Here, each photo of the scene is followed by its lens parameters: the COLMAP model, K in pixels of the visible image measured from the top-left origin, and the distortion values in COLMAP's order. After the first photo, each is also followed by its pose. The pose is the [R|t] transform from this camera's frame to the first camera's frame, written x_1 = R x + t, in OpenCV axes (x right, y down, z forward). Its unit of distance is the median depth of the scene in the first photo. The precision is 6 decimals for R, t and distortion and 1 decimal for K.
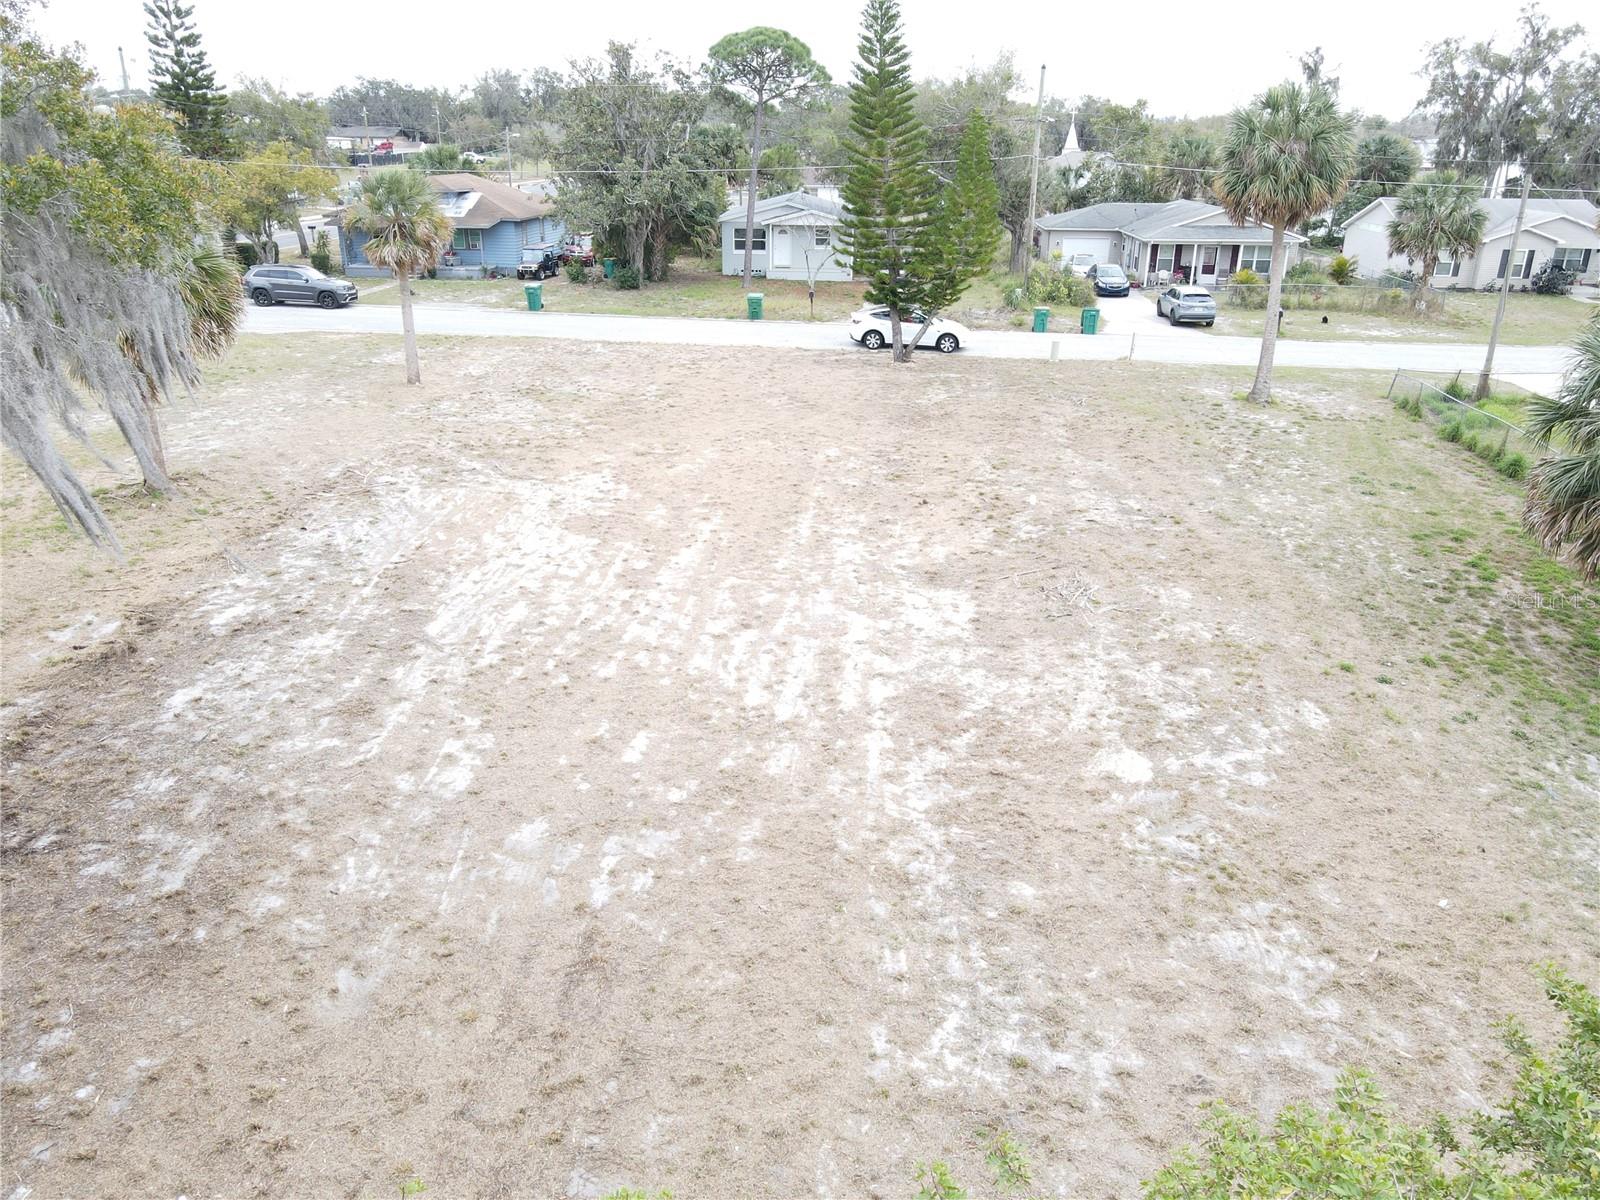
lens RADIAL K [[1178.1, 0, 793.1], [0, 1178.1, 597.4], [0, 0, 1]] dist [0.002993, 0.017936]
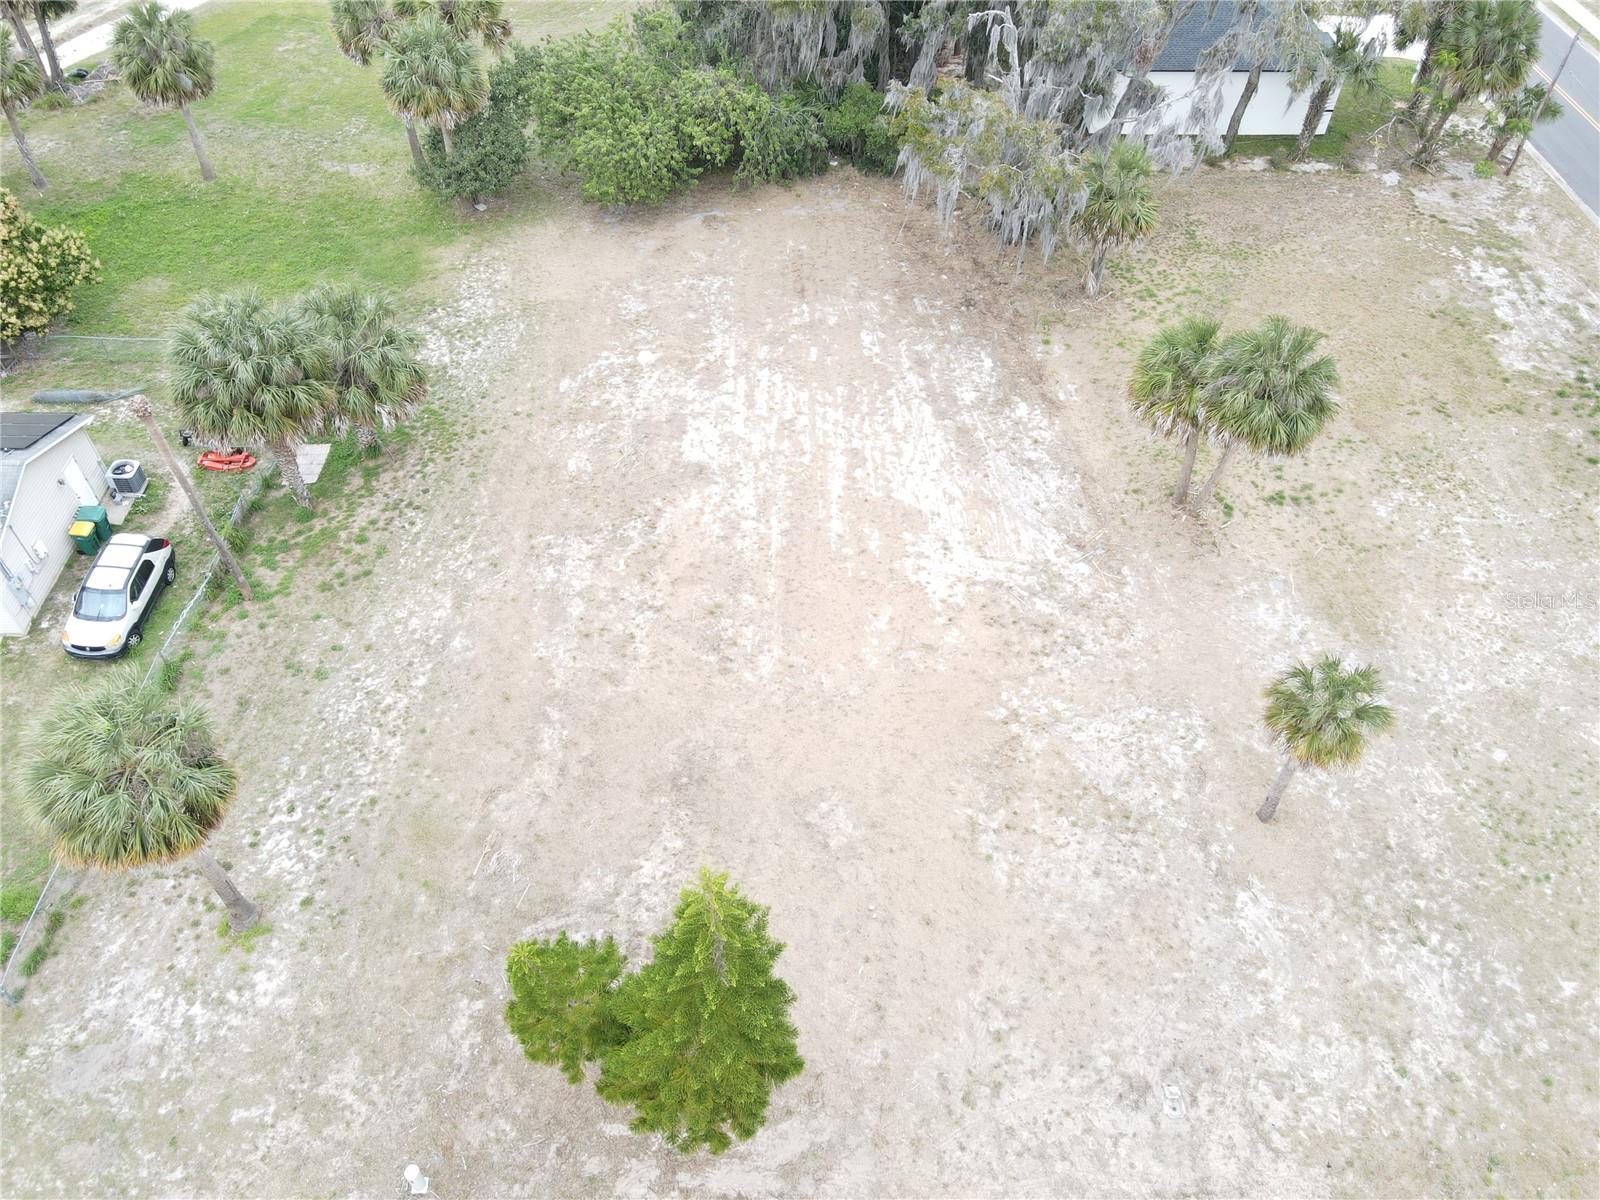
lens RADIAL K [[1178.1, 0, 795.5], [0, 1178.1, 596.8], [0, 0, 1]] dist [0.002993, 0.017936]
pose [[-0.994947, 0.056065, -0.083295, 0.177446], [-0.056909, 0.368572, 0.927856, -2.217049], [0.082721, 0.927907, -0.363519, 2.467138]]
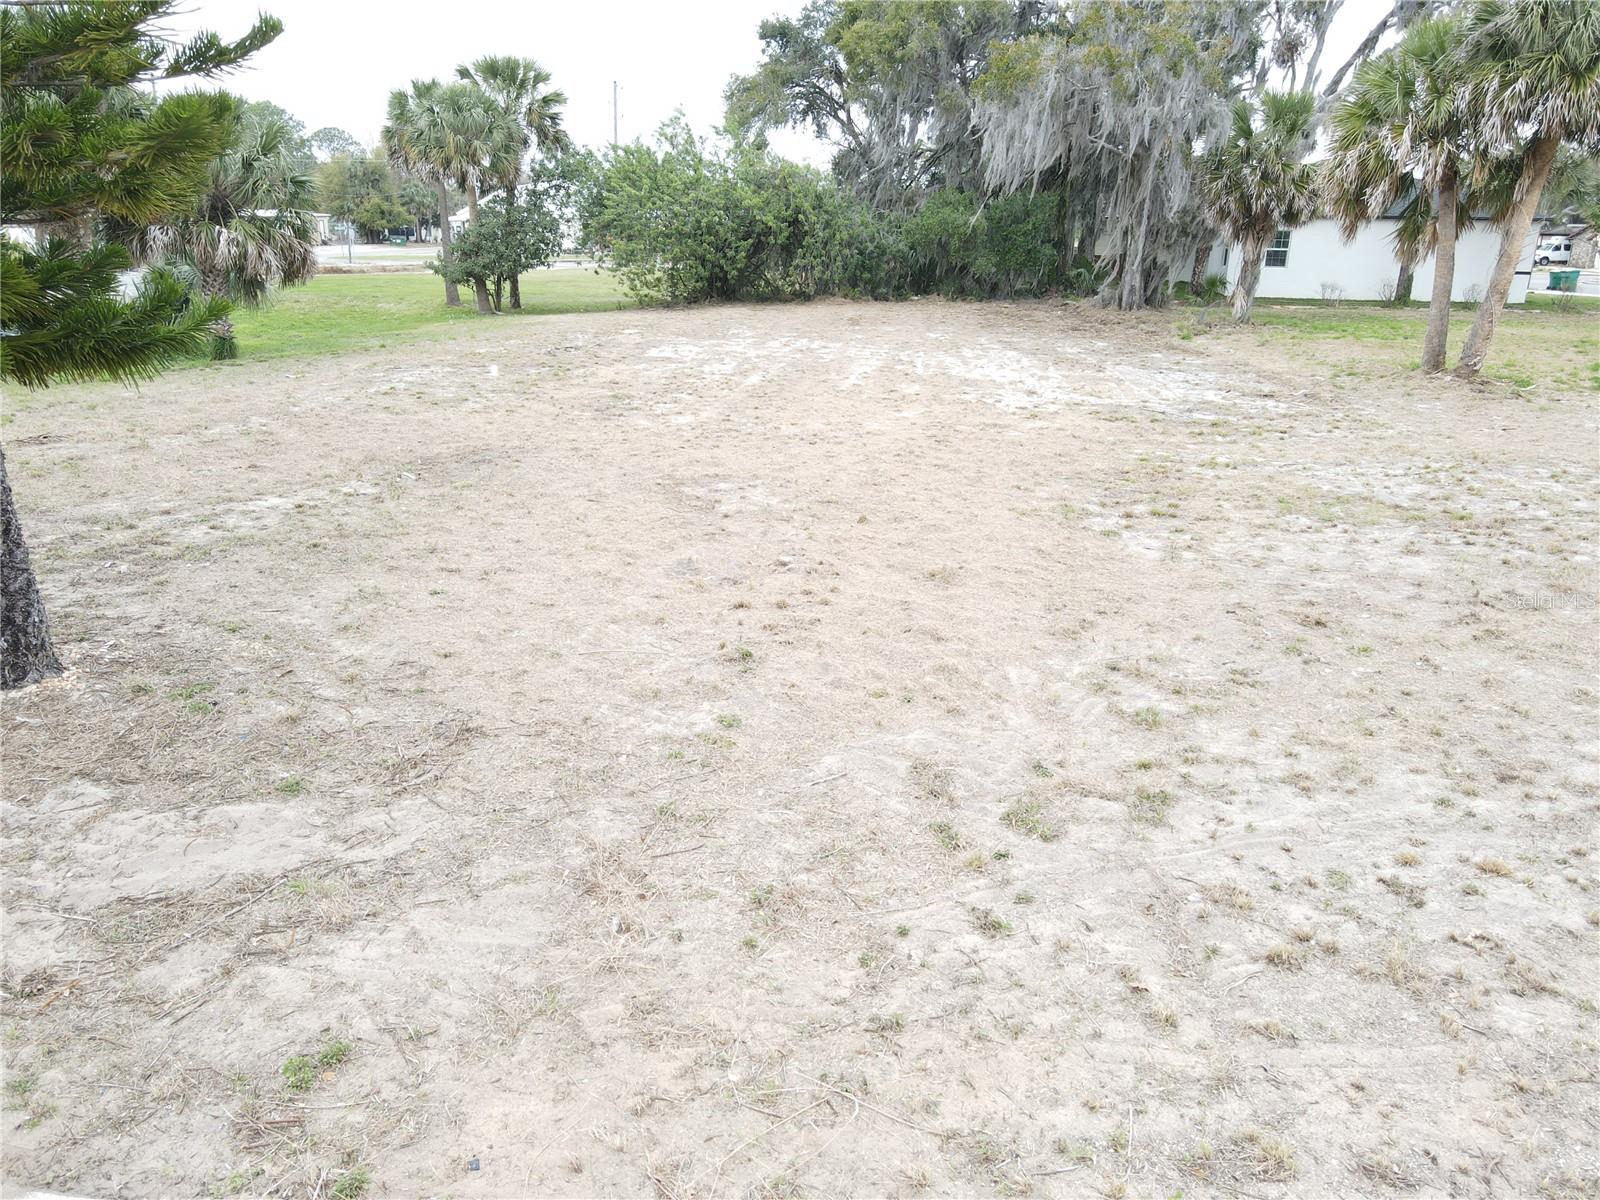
lens RADIAL K [[1178.1, 0, 795.3], [0, 1178.1, 592.7], [0, 0, 1]] dist [0.002993, 0.017936]
pose [[-0.999052, -0.037891, 0.021415, -0.077790], [-0.015854, 0.775048, 0.631703, -0.805261], [-0.040533, 0.630765, -0.774914, 2.785315]]
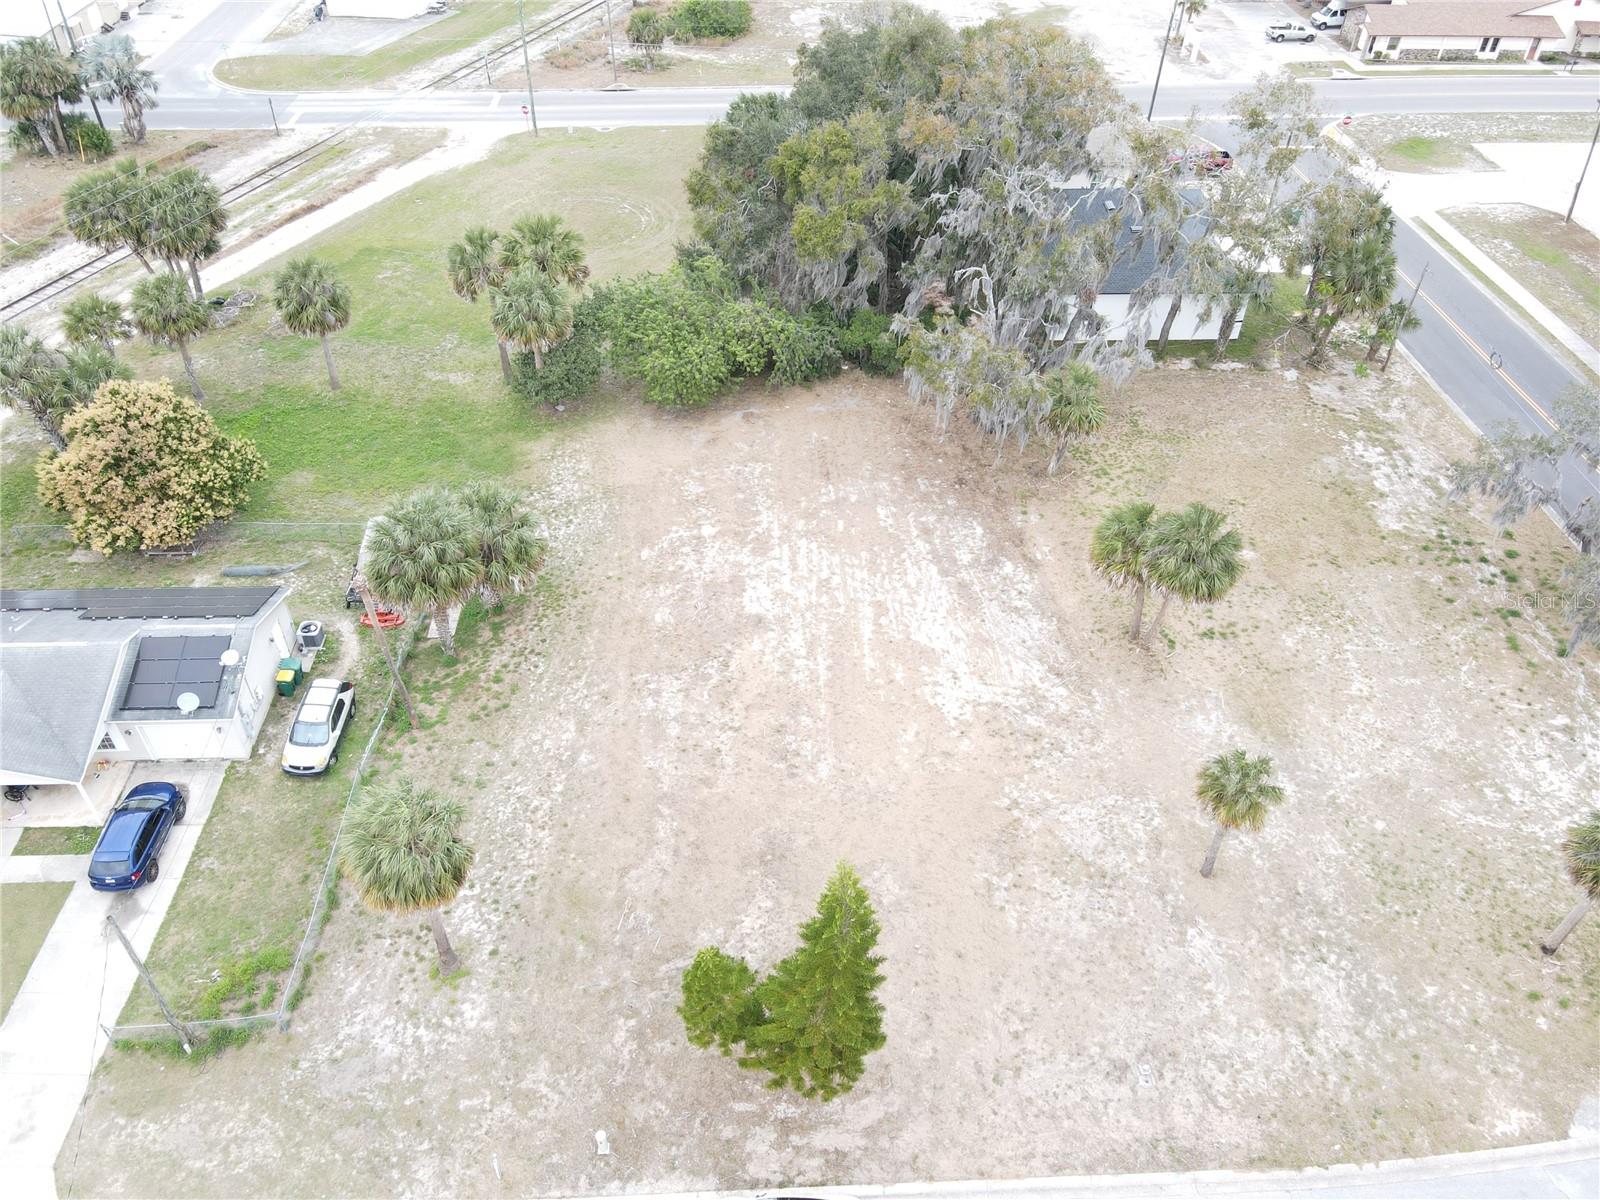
lens RADIAL K [[1178.1, 0, 795.8], [0, 1178.1, 597.2], [0, 0, 1]] dist [0.002993, 0.017936]
pose [[-0.991697, 0.064386, -0.111315, 0.404129], [-0.067913, 0.472839, 0.878528, -2.809783], [0.109199, 0.878793, -0.464540, 2.723853]]
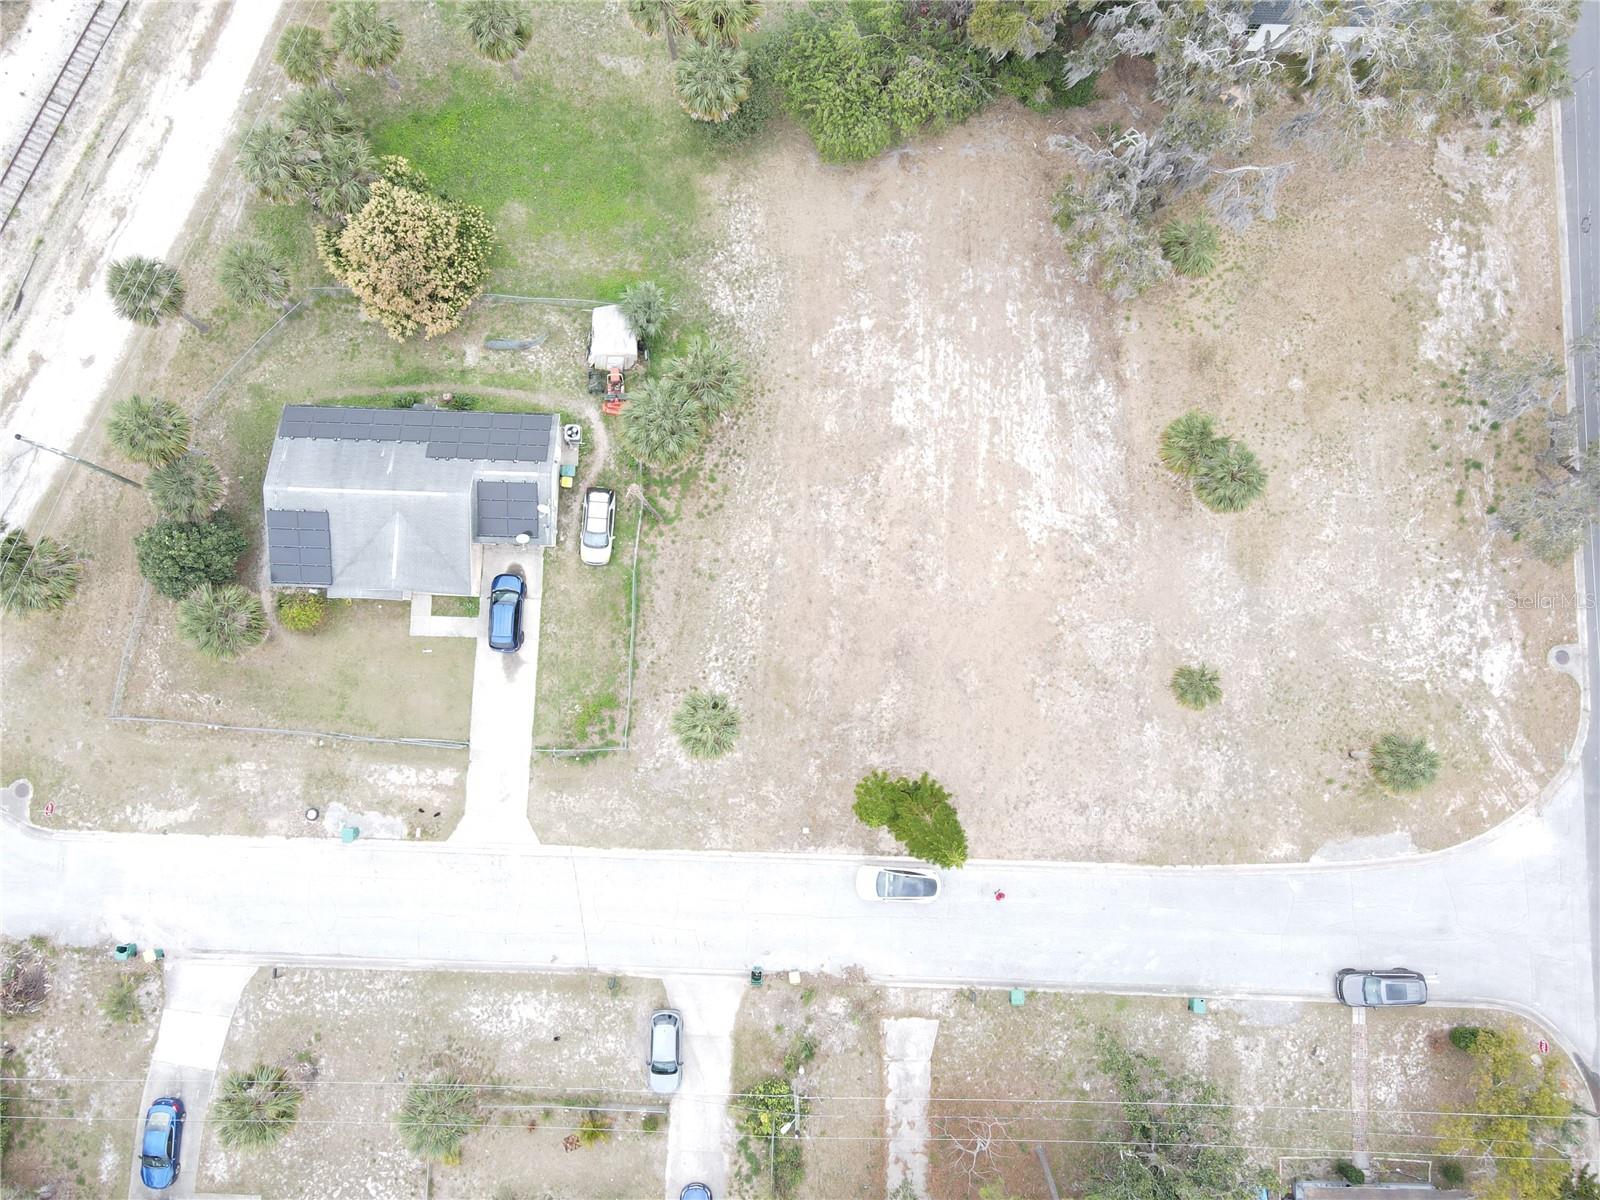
lens RADIAL K [[1178.1, 0, 806.0], [0, 1178.1, 603.2], [0, 0, 1]] dist [0.002993, 0.017936]
pose [[-0.998391, 0.049267, -0.028072, 0.642961], [-0.039629, -0.252159, 0.966874, -4.184309], [0.040556, 0.966431, 0.253706, 0.819556]]
